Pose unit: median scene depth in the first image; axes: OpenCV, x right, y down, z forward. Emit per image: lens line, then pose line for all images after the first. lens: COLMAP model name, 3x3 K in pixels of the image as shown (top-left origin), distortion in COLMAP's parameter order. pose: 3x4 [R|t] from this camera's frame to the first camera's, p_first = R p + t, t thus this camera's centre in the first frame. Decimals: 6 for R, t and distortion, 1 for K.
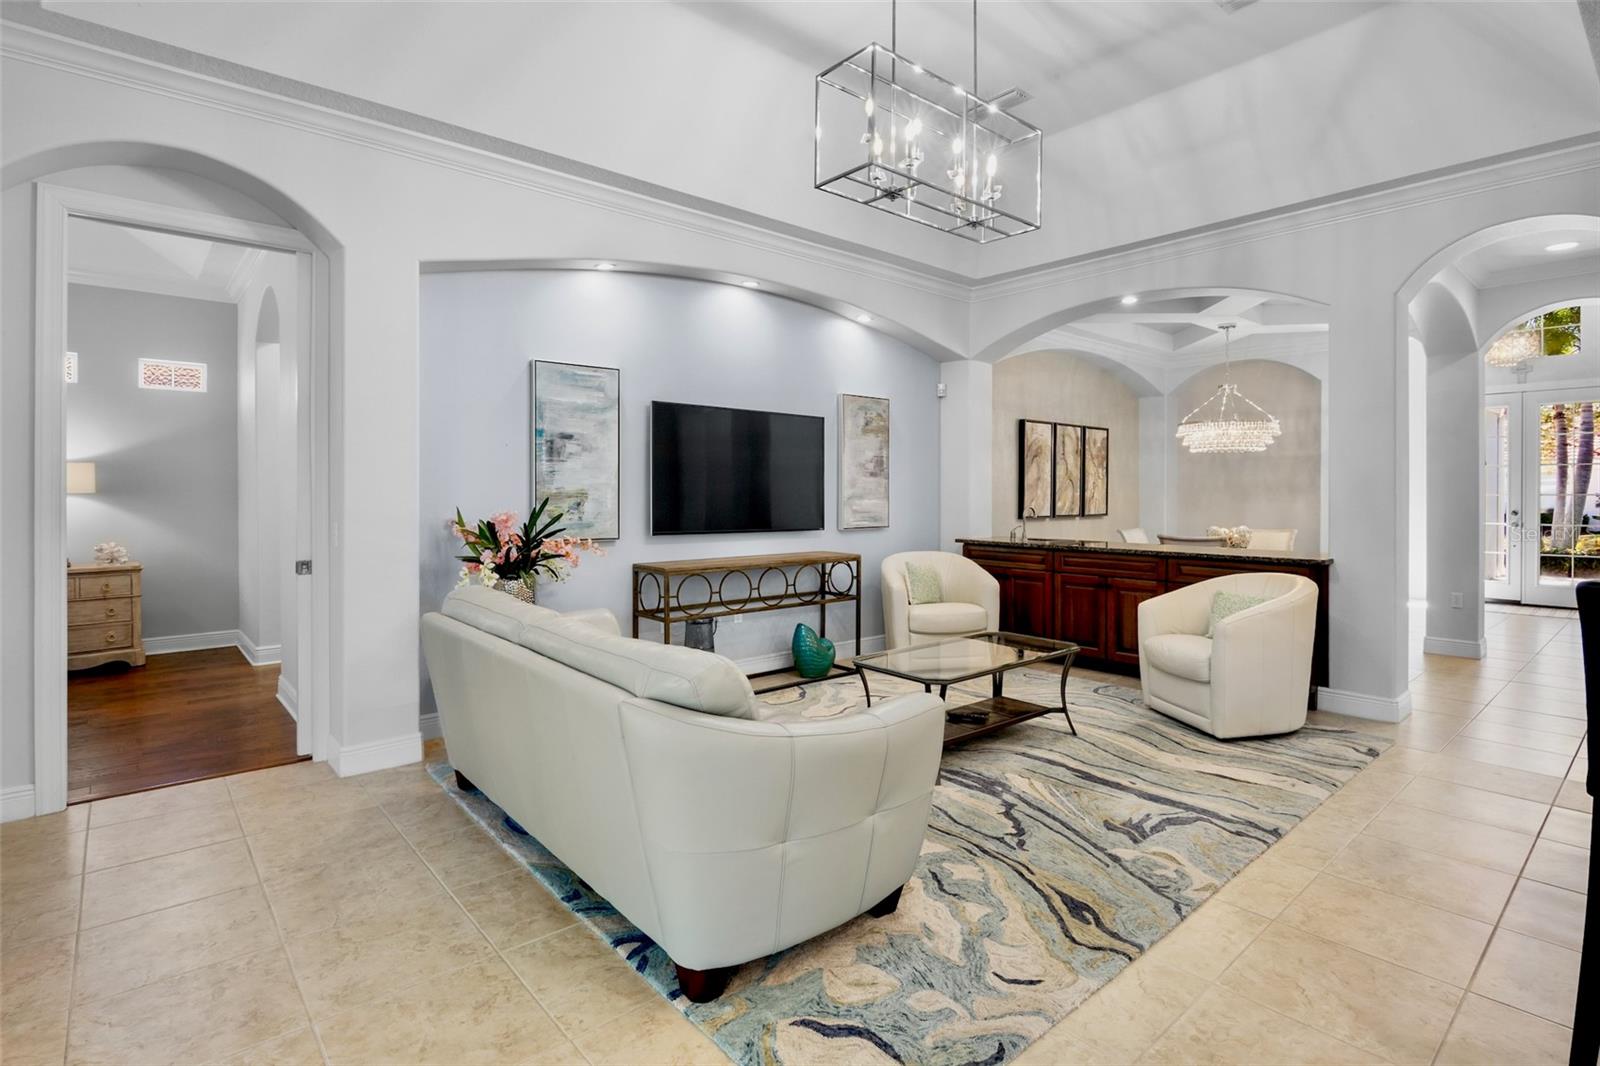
lens RADIAL K [[789.3, 0, 780.8], [0, 789.3, 496.5], [0, 0, 1]] dist [-0.014965, 0.001967]
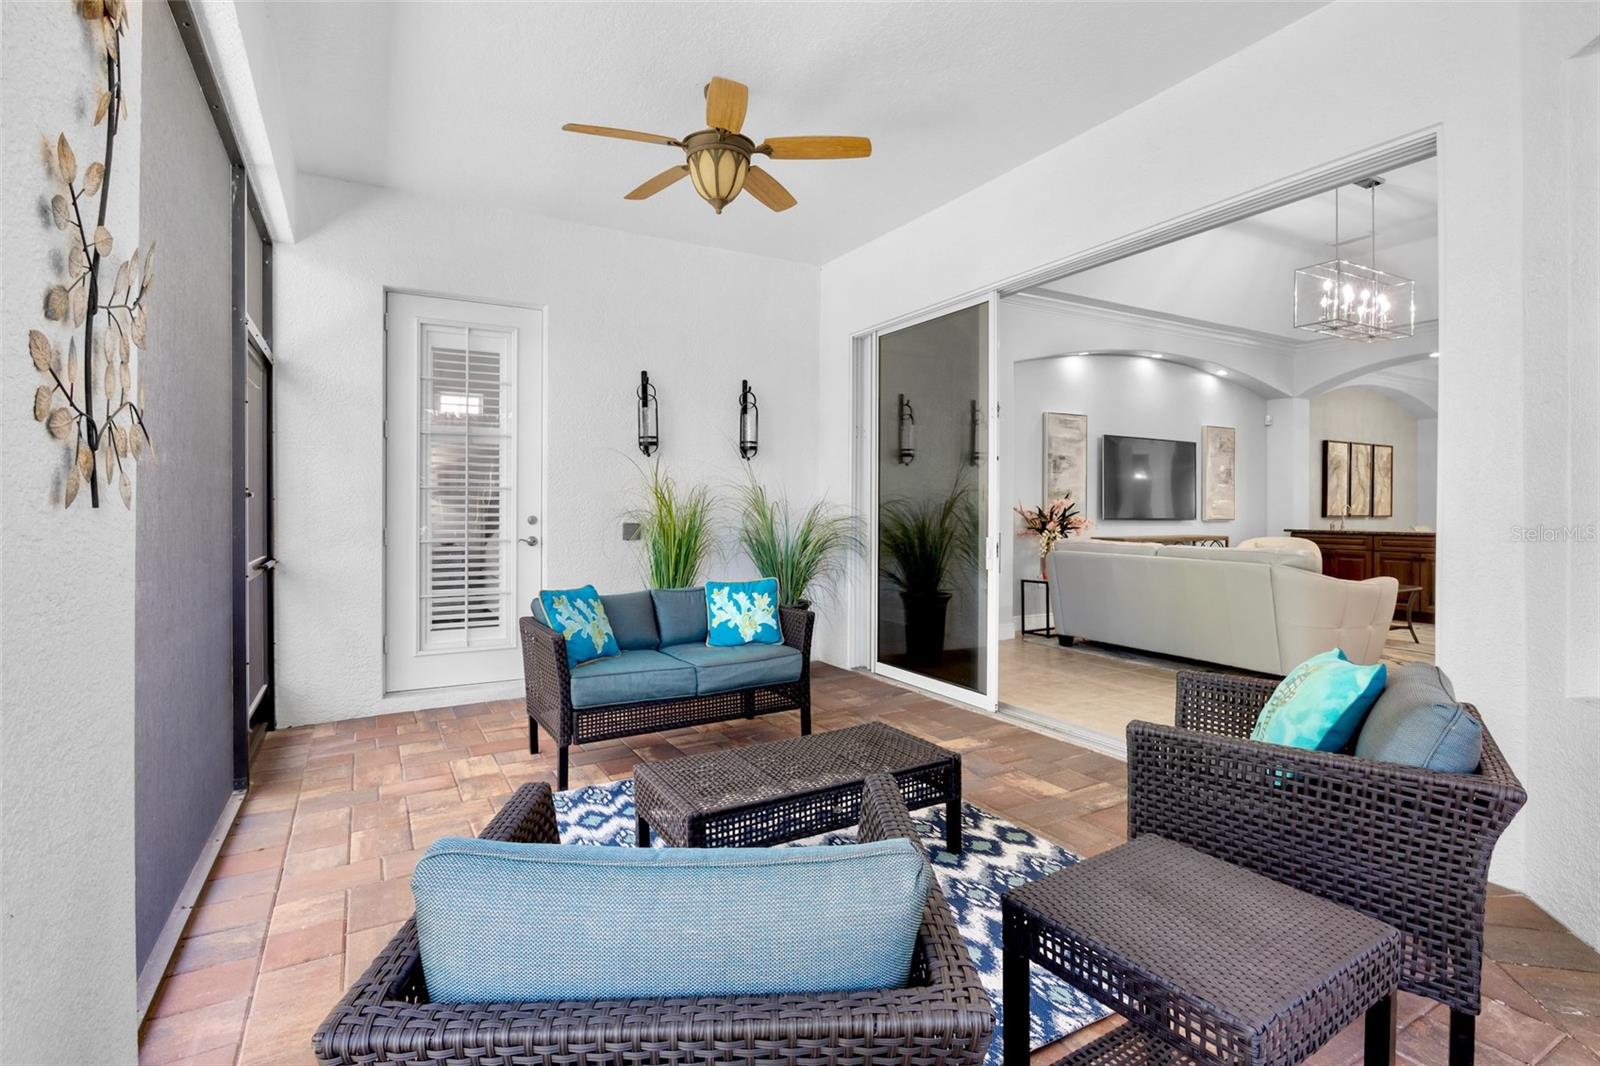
lens RADIAL K [[789.3, 0, 773.0], [0, 789.3, 509.9], [0, 0, 1]] dist [-0.014965, 0.001967]
pose [[0.978651, 0.000972, -0.205529, -0.410419], [-0.002521, 0.999970, -0.007278, 0.036515], [0.205516, 0.007641, 0.978624, -0.576137]]
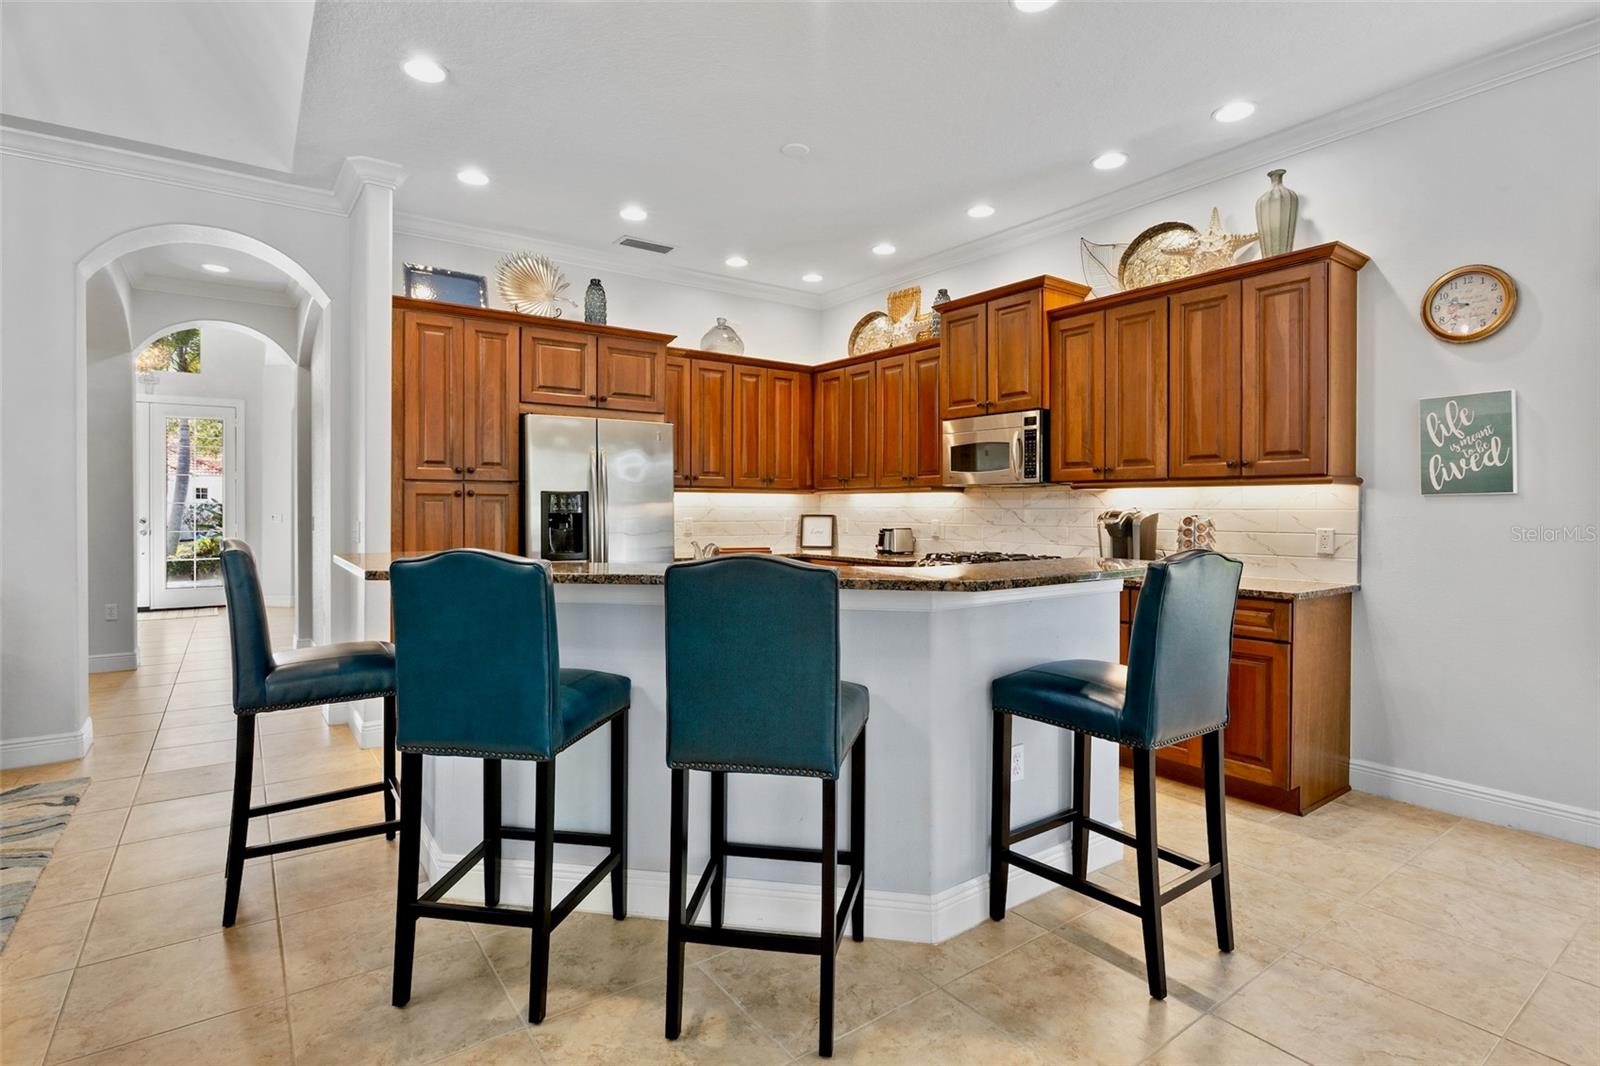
lens RADIAL K [[789.3, 0, 805.5], [0, 789.3, 518.1], [0, 0, 1]] dist [-0.014965, 0.001967]
pose [[0.071679, -0.012173, 0.997353, -0.012564], [0.003038, 0.999924, 0.011986, 0.010739], [-0.997423, 0.002171, 0.071710, 0.100448]]
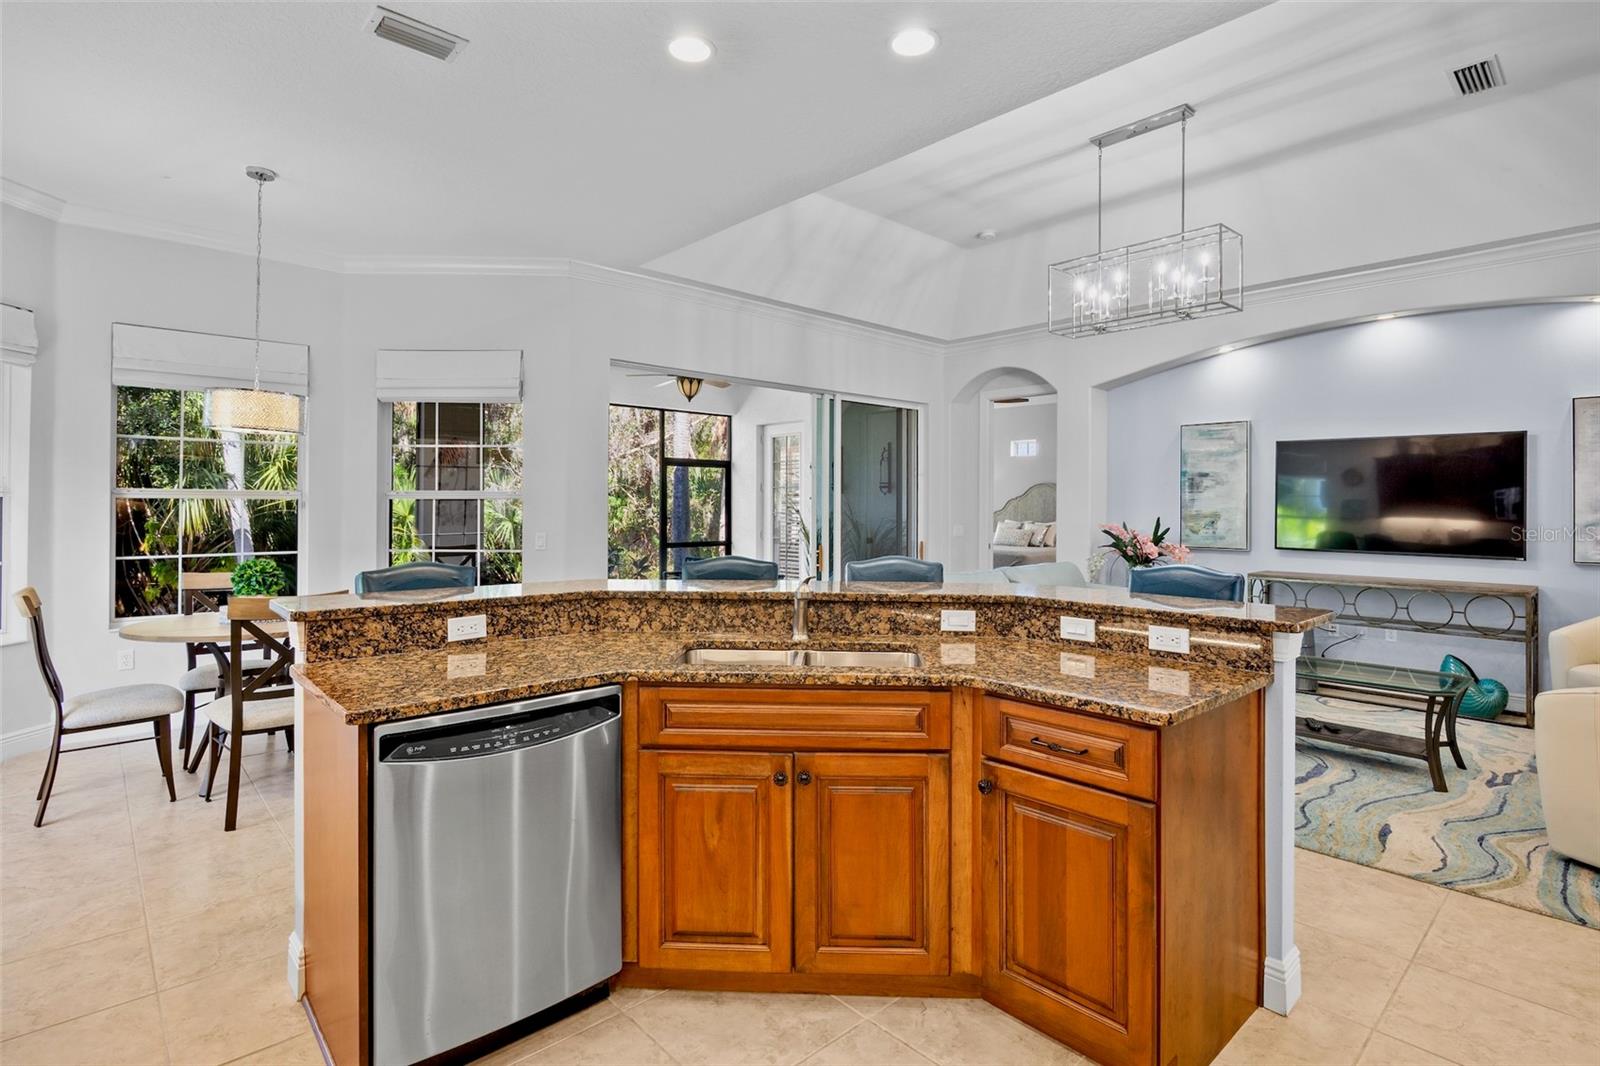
lens RADIAL K [[789.3, 0, 802.4], [0, 789.3, 500.0], [0, 0, 1]] dist [-0.014965, 0.001967]
pose [[0.046485, -0.001909, -0.998917, 0.877394], [-0.003423, 0.999992, -0.002071, -0.019451], [0.998913, 0.003515, 0.046478, 0.160189]]
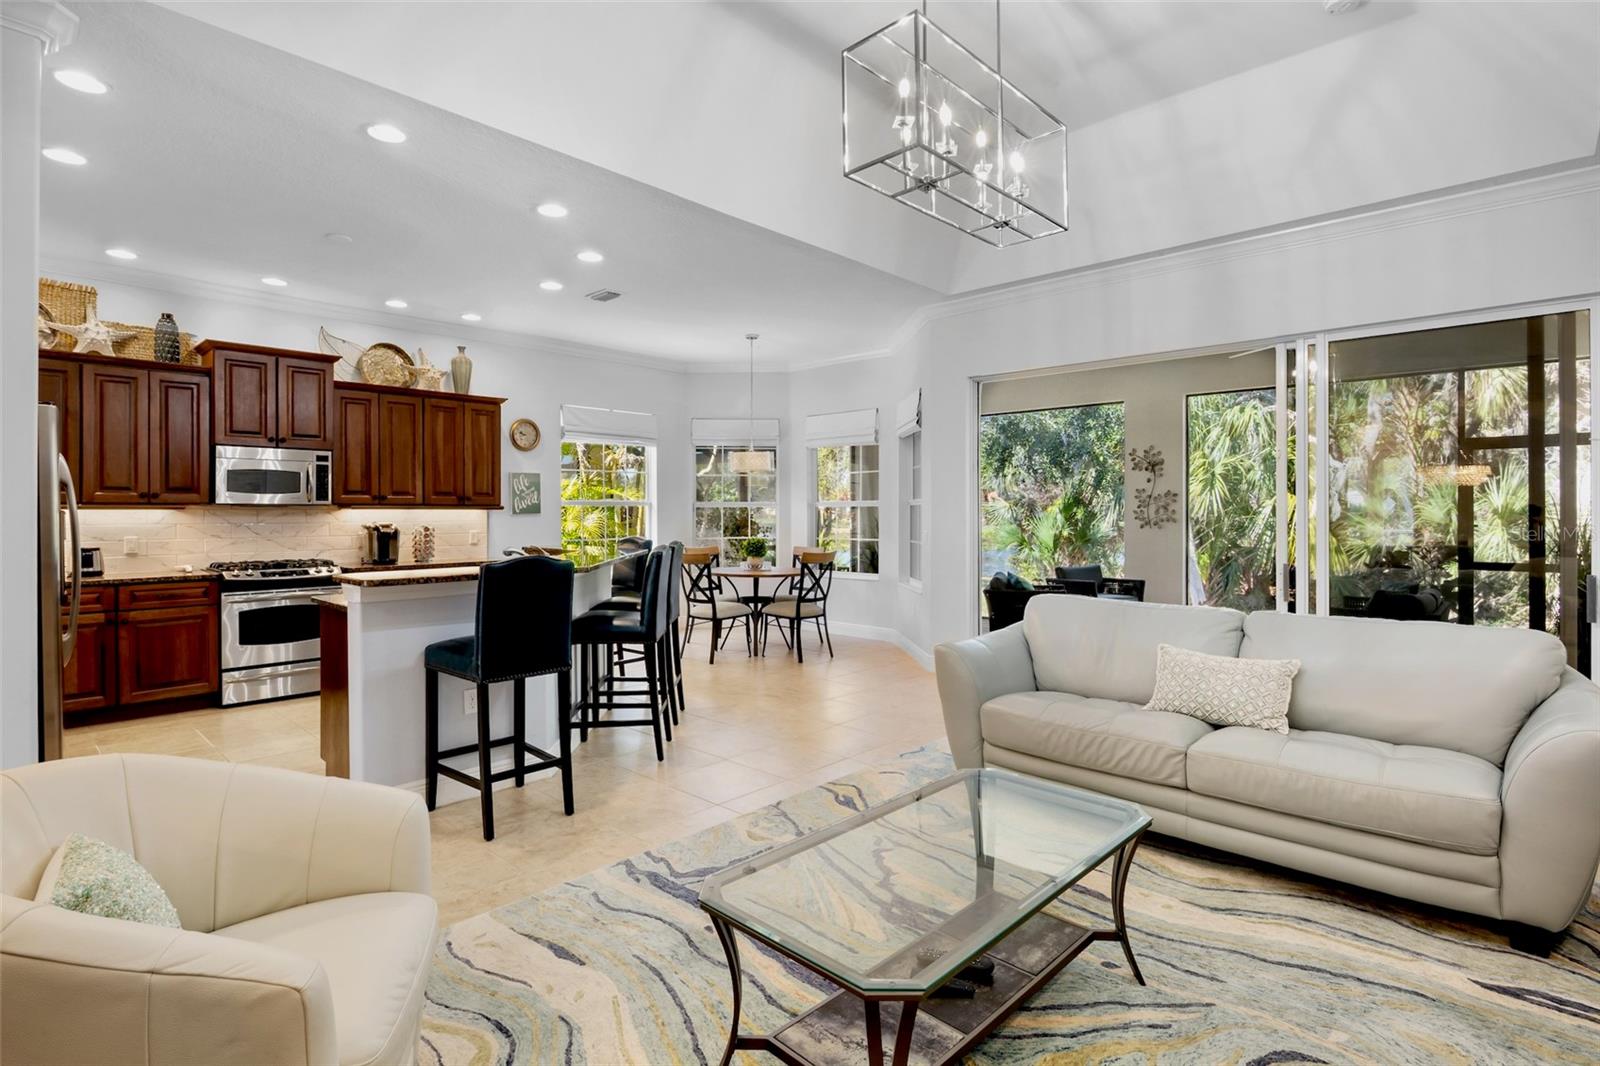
lens RADIAL K [[789.3, 0, 794.3], [0, 789.3, 520.6], [0, 0, 1]] dist [-0.014965, 0.001967]
pose [[-0.992817, 0.003848, -0.119583, 0.274926], [0.001963, 0.999872, 0.015872, -0.007267], [0.119628, 0.015523, -0.992697, 1.029739]]
